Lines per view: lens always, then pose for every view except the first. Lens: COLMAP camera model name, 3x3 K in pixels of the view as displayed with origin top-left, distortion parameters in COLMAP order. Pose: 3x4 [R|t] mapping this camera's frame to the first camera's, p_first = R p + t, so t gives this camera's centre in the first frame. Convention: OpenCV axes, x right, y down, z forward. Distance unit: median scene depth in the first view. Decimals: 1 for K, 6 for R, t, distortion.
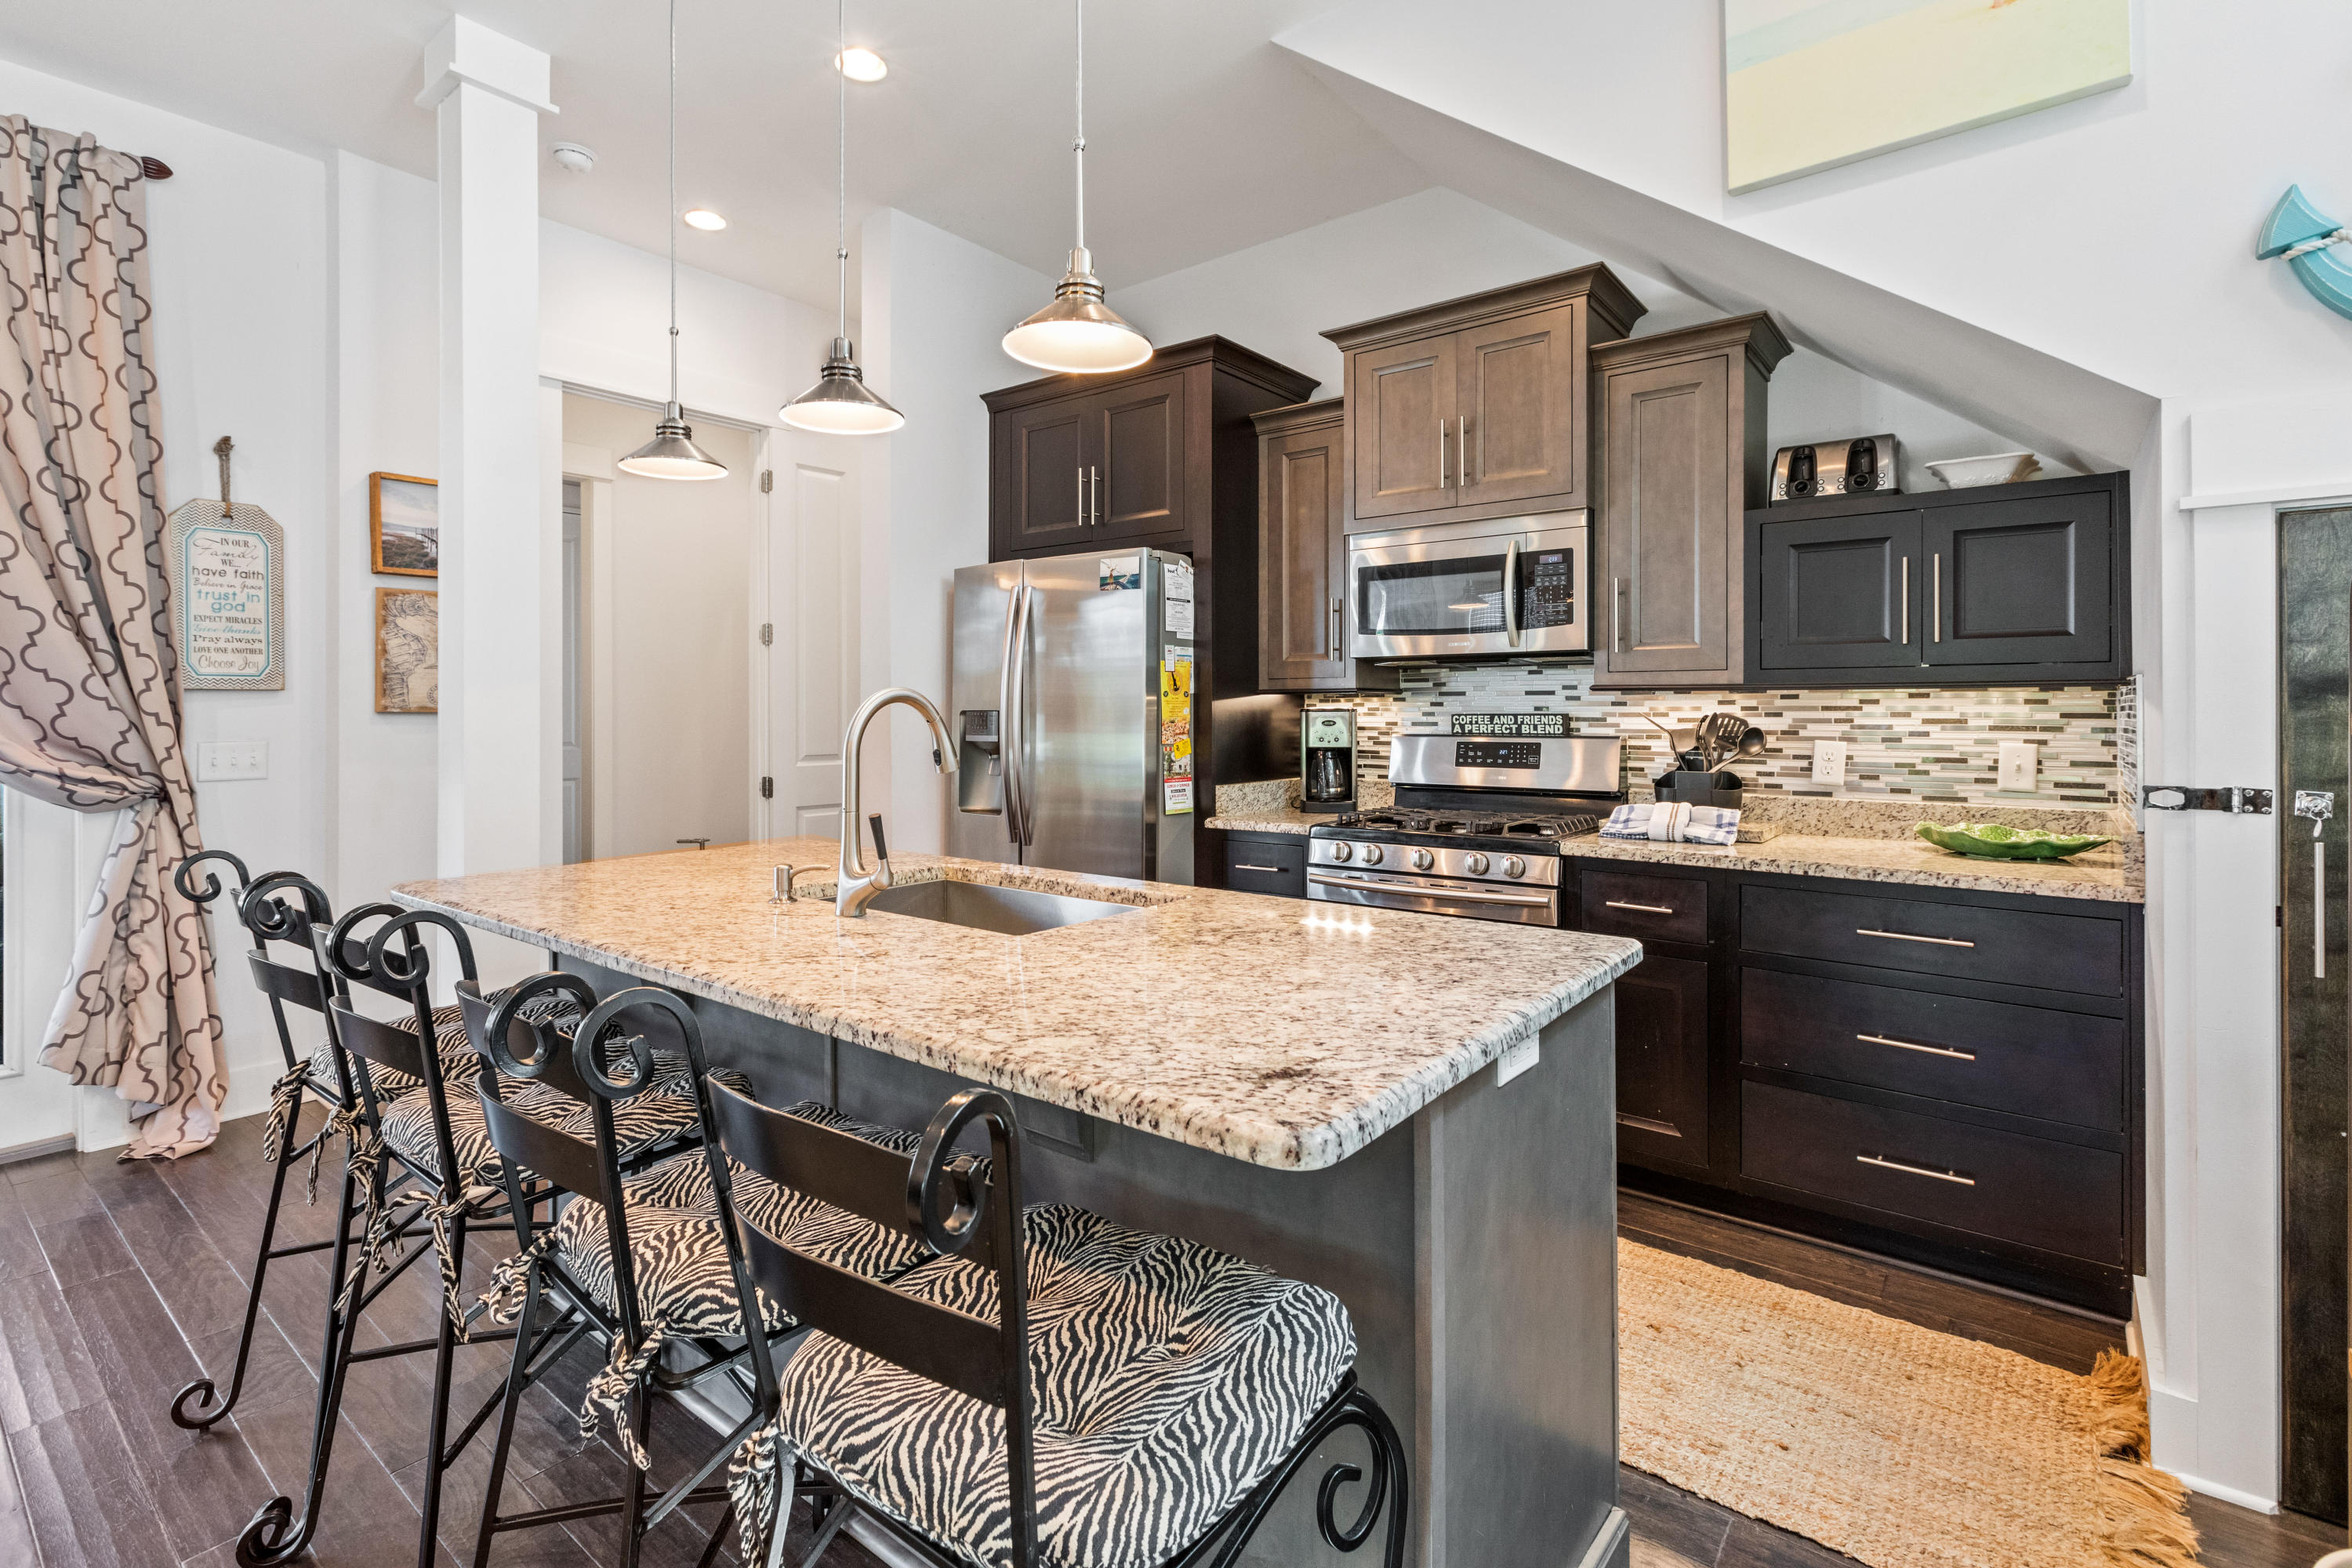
lens RADIAL K [[1049.7, 0, 1182.5], [0, 1049.7, 712.3], [0, 0, 1]] dist [-0.001774, -0.000575]
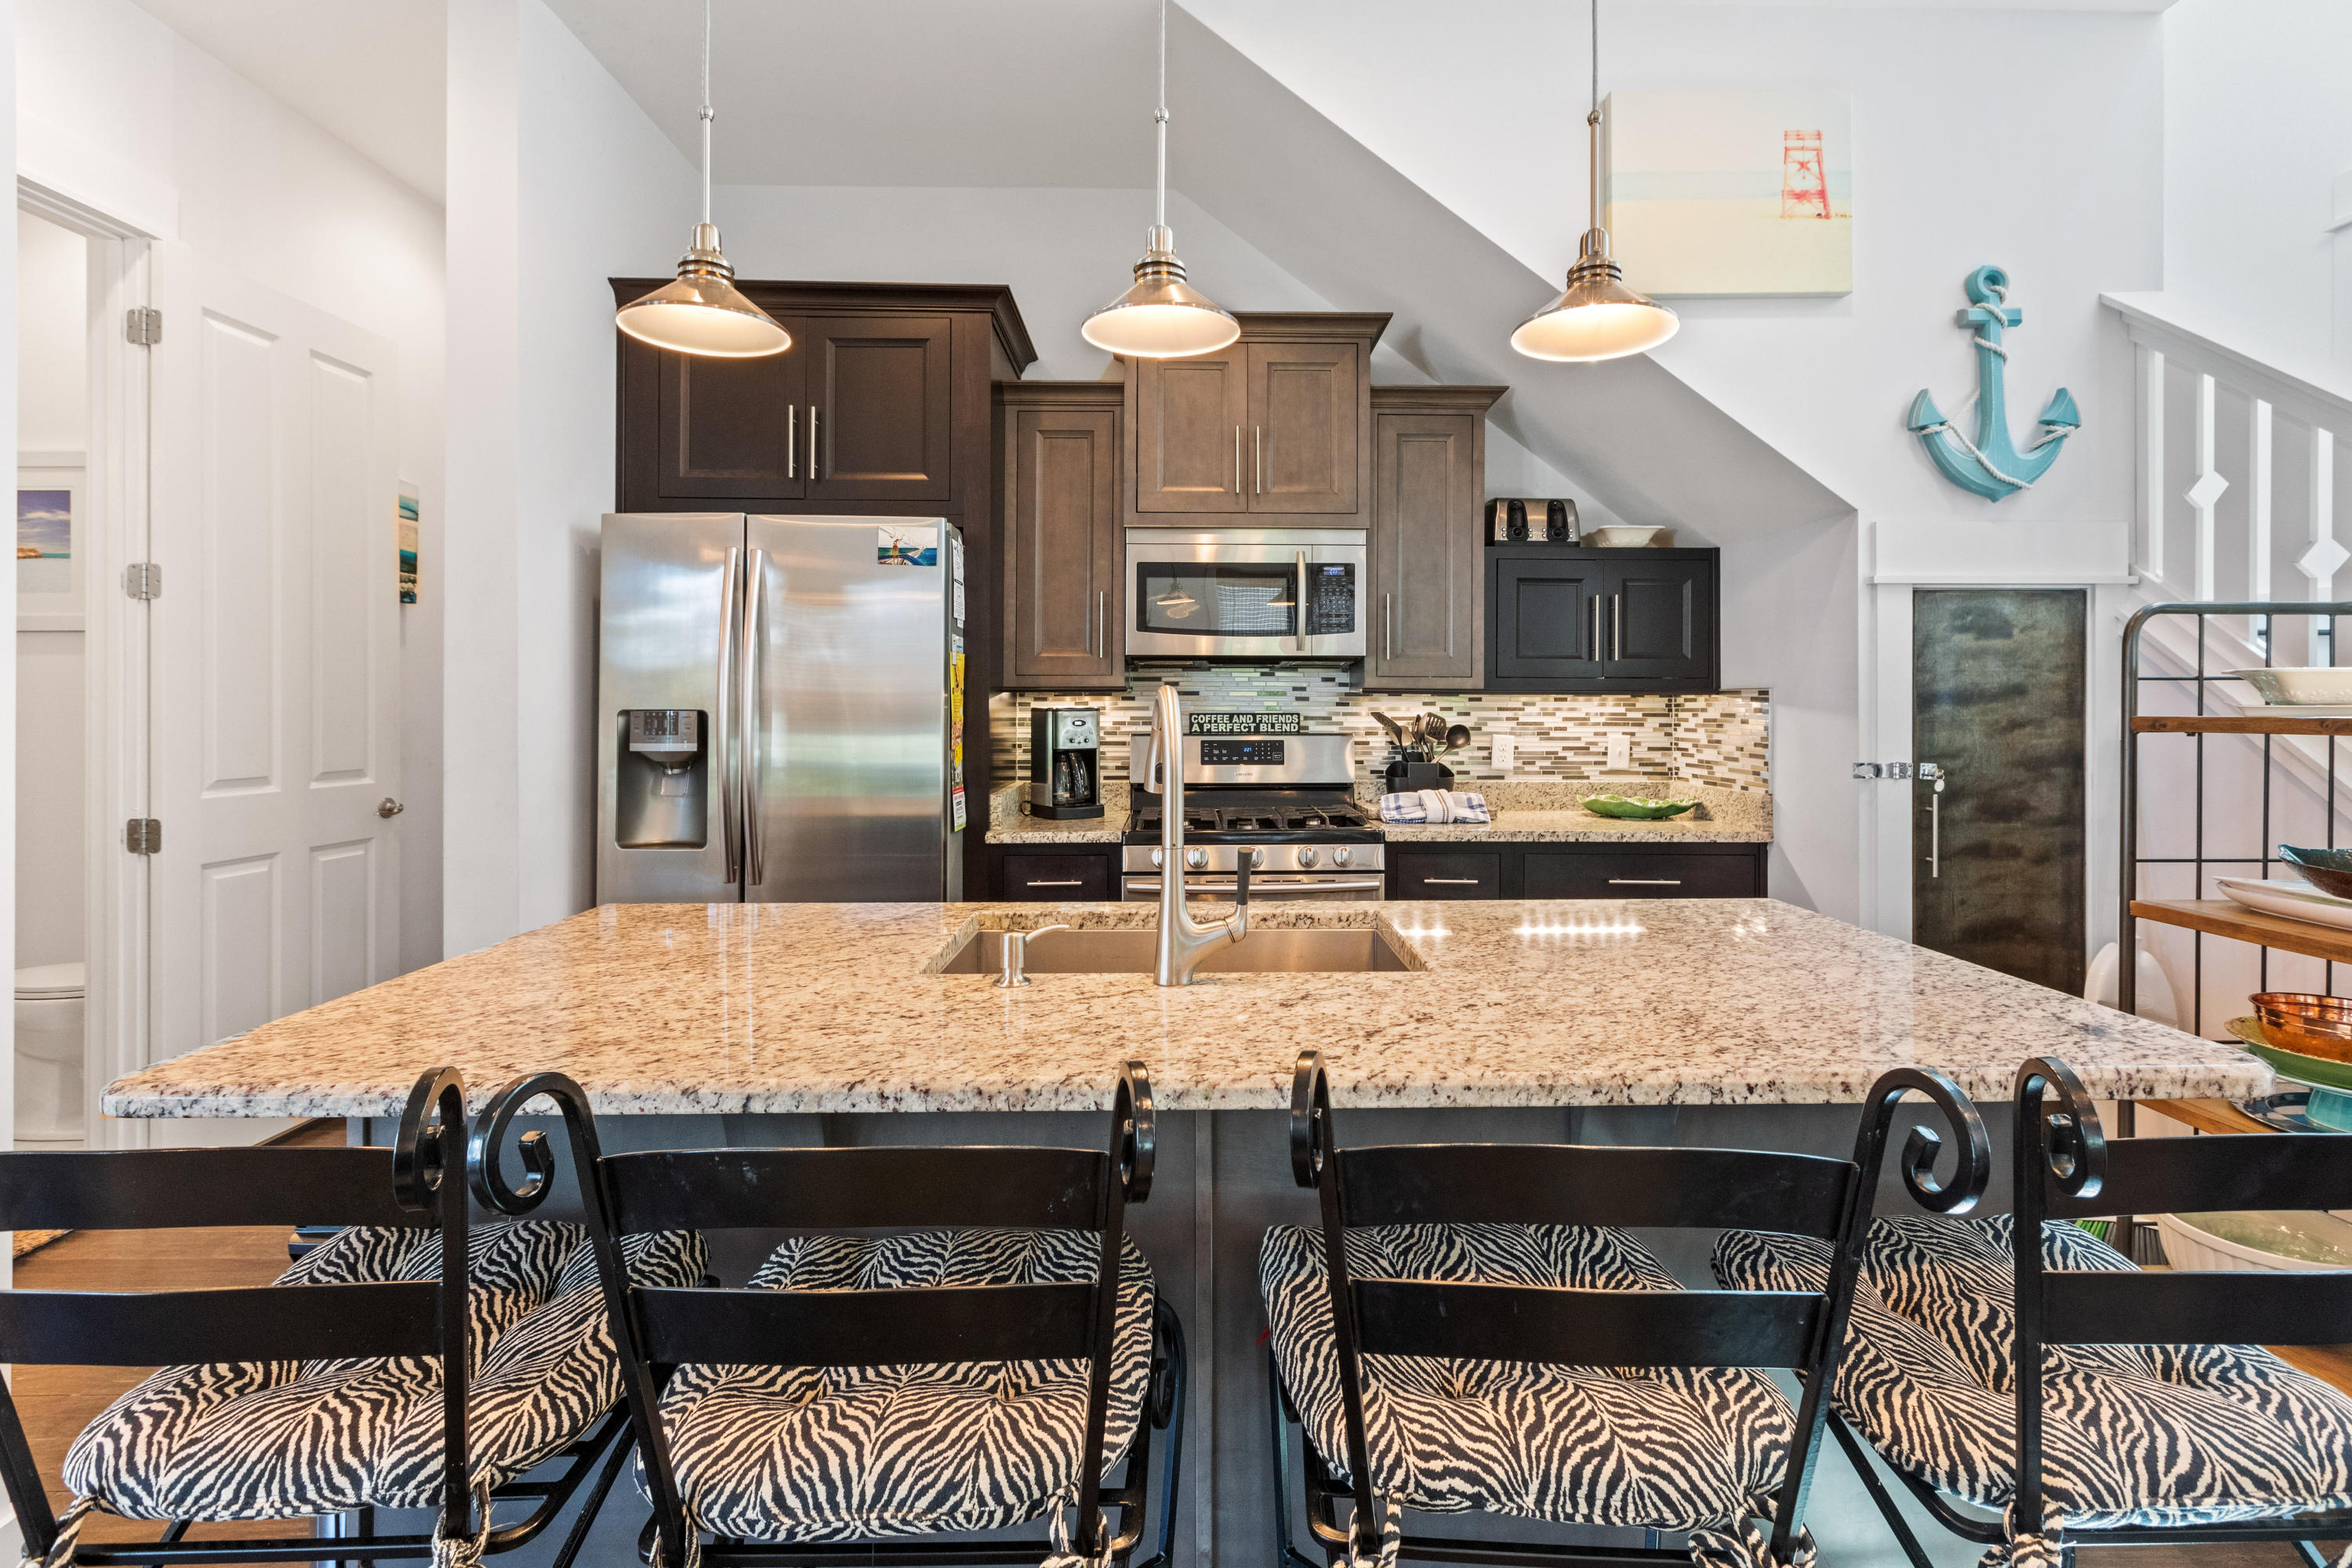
lens RADIAL K [[1080.5, 0, 1180.3], [0, 1080.5, 700.6], [0, 0, 1]] dist [0.001703, -0.000212]
pose [[0.783485, 0.004898, 0.621391, -0.486575], [-0.002082, 0.999984, -0.005258, -0.006106], [-0.621407, 0.002826, 0.783483, 0.226732]]
